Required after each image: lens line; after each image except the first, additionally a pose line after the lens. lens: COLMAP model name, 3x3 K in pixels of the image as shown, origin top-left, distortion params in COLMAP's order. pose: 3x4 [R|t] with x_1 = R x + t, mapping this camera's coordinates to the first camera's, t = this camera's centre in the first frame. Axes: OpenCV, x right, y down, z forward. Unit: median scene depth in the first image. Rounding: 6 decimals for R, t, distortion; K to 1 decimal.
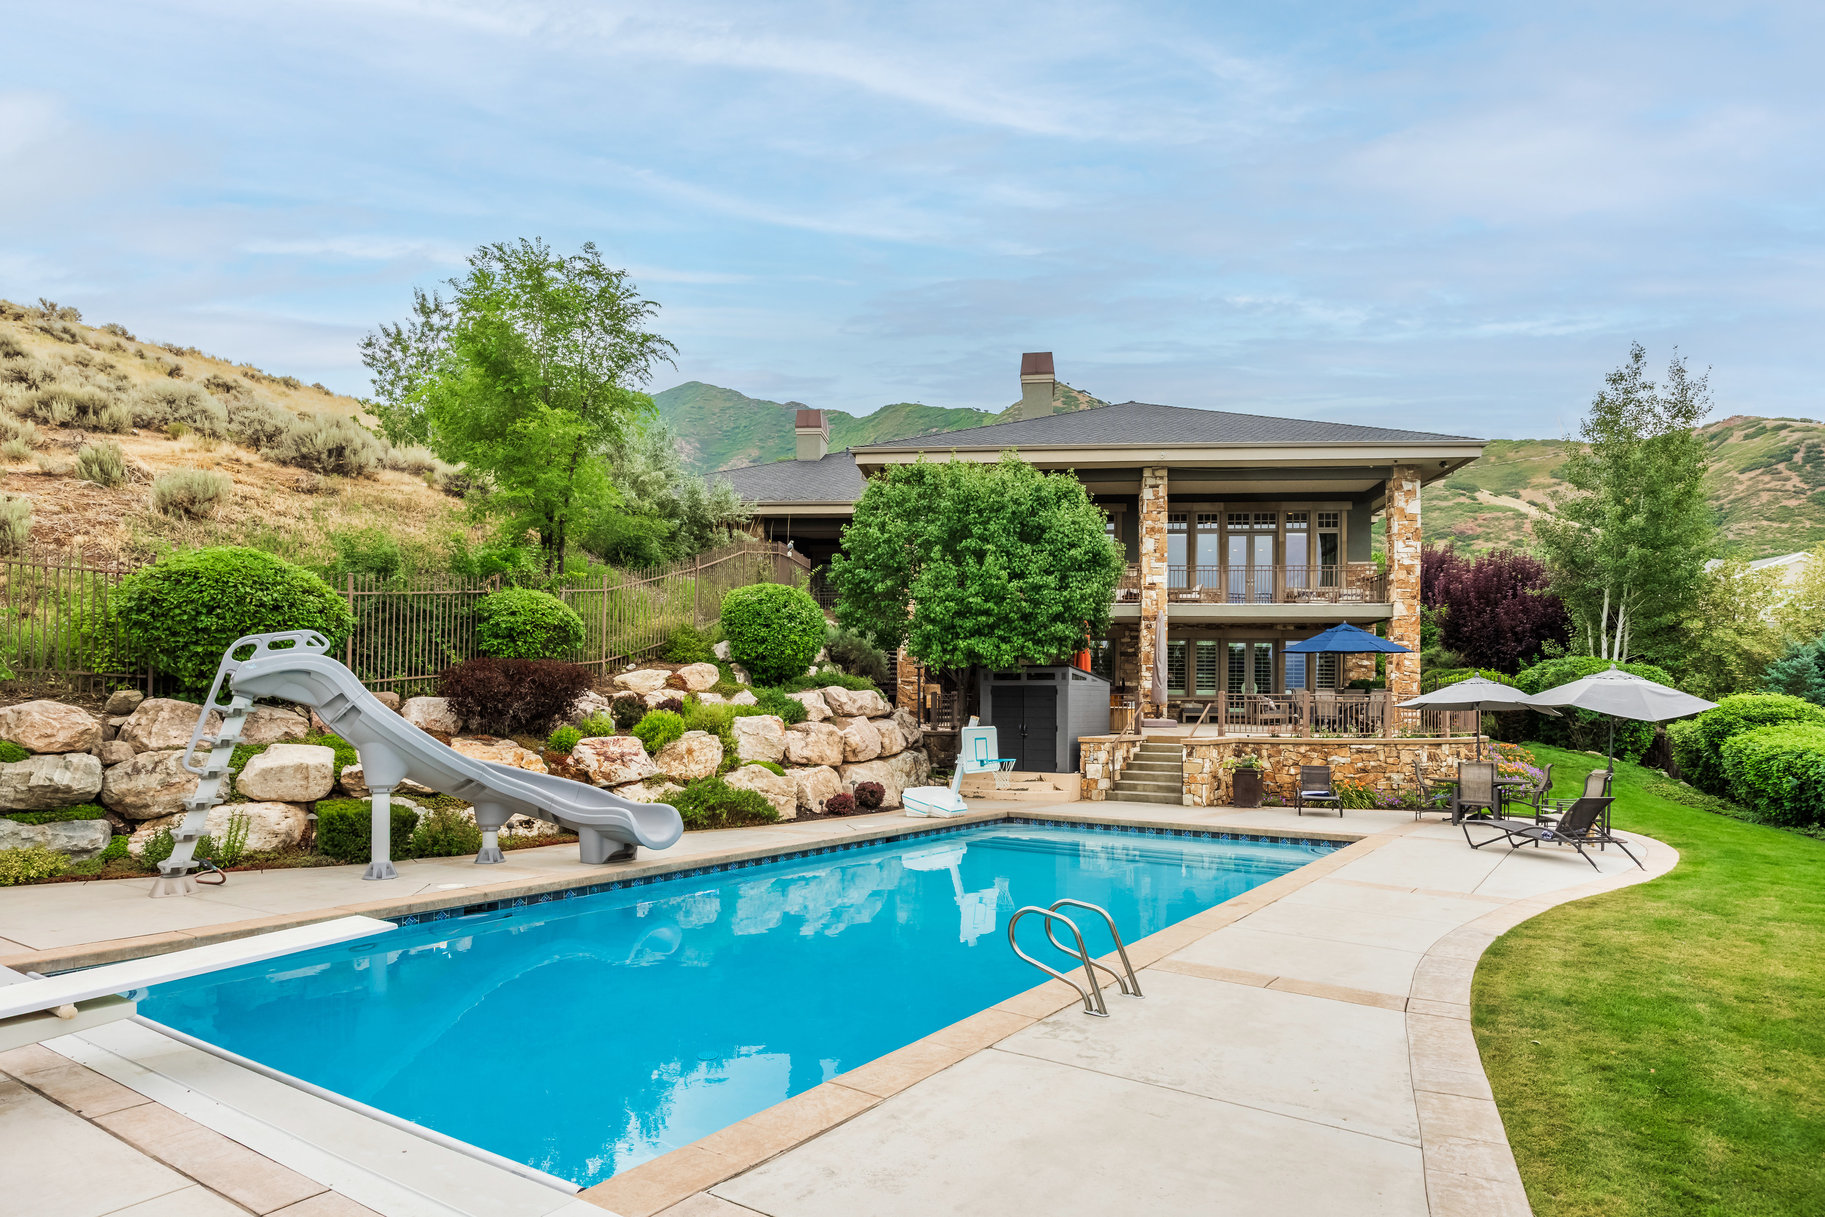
lens RADIAL K [[1079.3, 0, 912.0], [0, 1079.3, 712.9], [0, 0, 1]] dist [-0.004620, -0.001104]
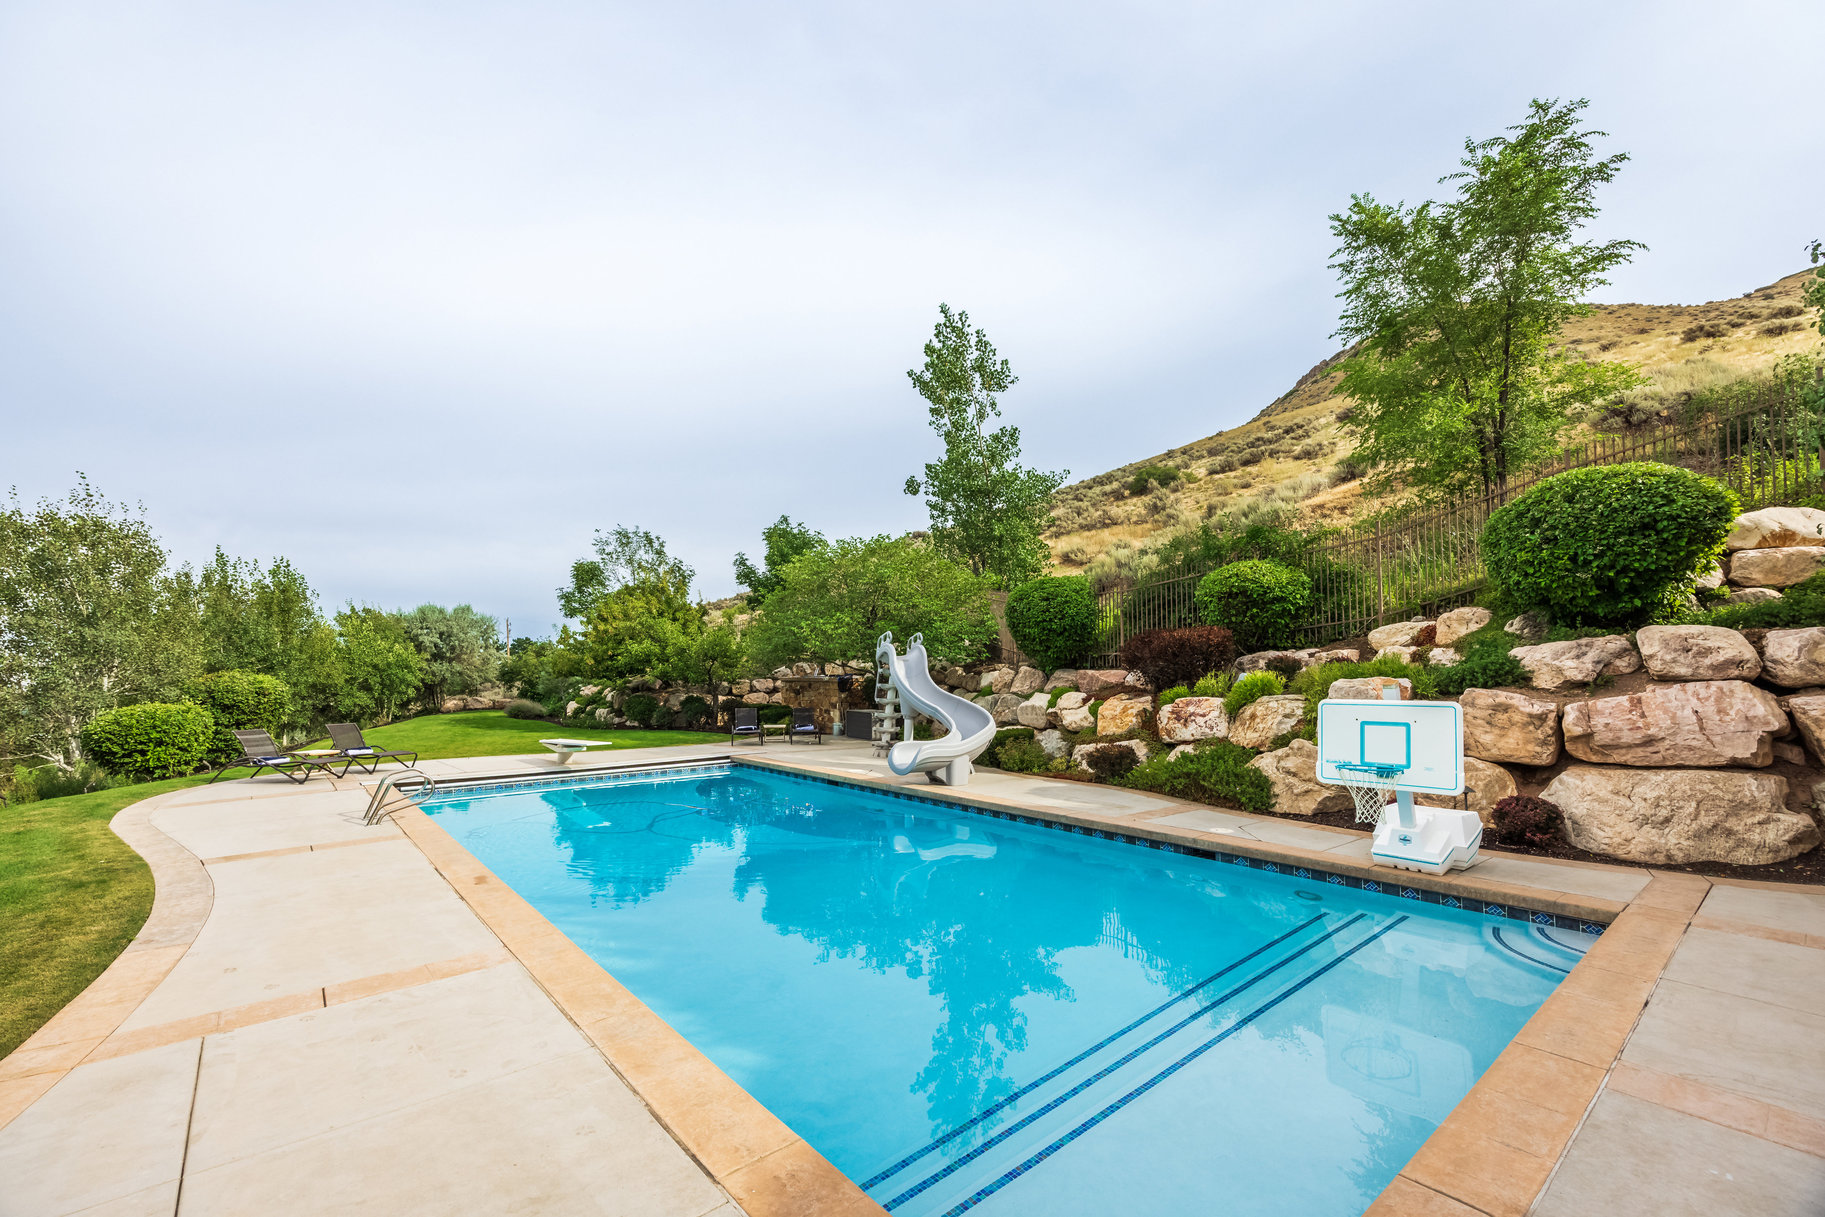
lens RADIAL K [[789.4, 0, 914.5], [0, 789.4, 640.9], [0, 0, 1]] dist [-0.003195, -0.000338]
pose [[-0.275734, -0.041128, -0.960354, 0.447867], [-0.003046, 0.999117, -0.041913, 0.000687], [0.961229, -0.008632, -0.275616, 0.810786]]
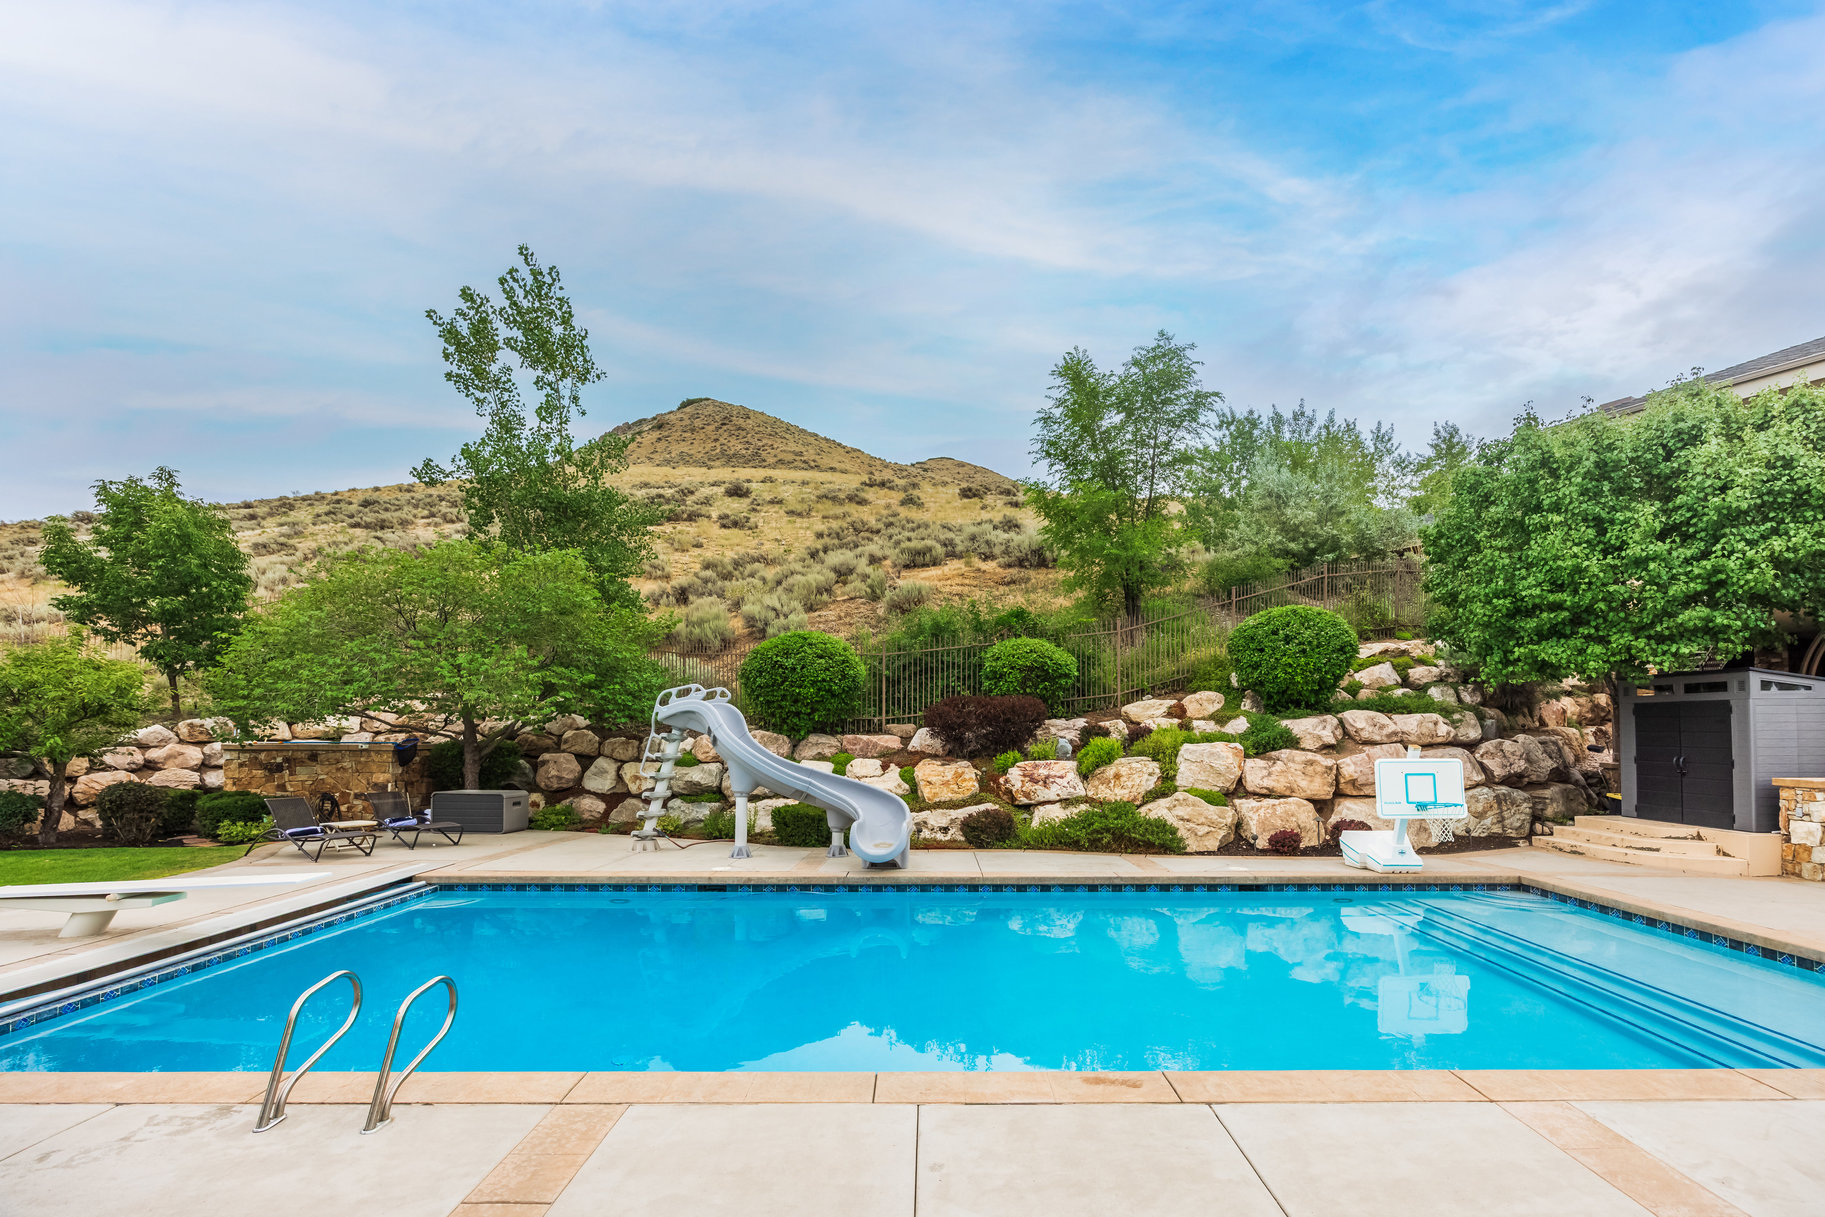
lens RADIAL K [[822.8, 0, 943.5], [0, 822.8, 718.0], [0, 0, 1]] dist [-0.009503, 0.000657]
pose [[0.568869, -0.020002, -0.822185, 0.318724], [-0.001862, 0.999670, -0.025608, -0.000349], [0.822426, 0.016099, 0.568644, 0.359205]]
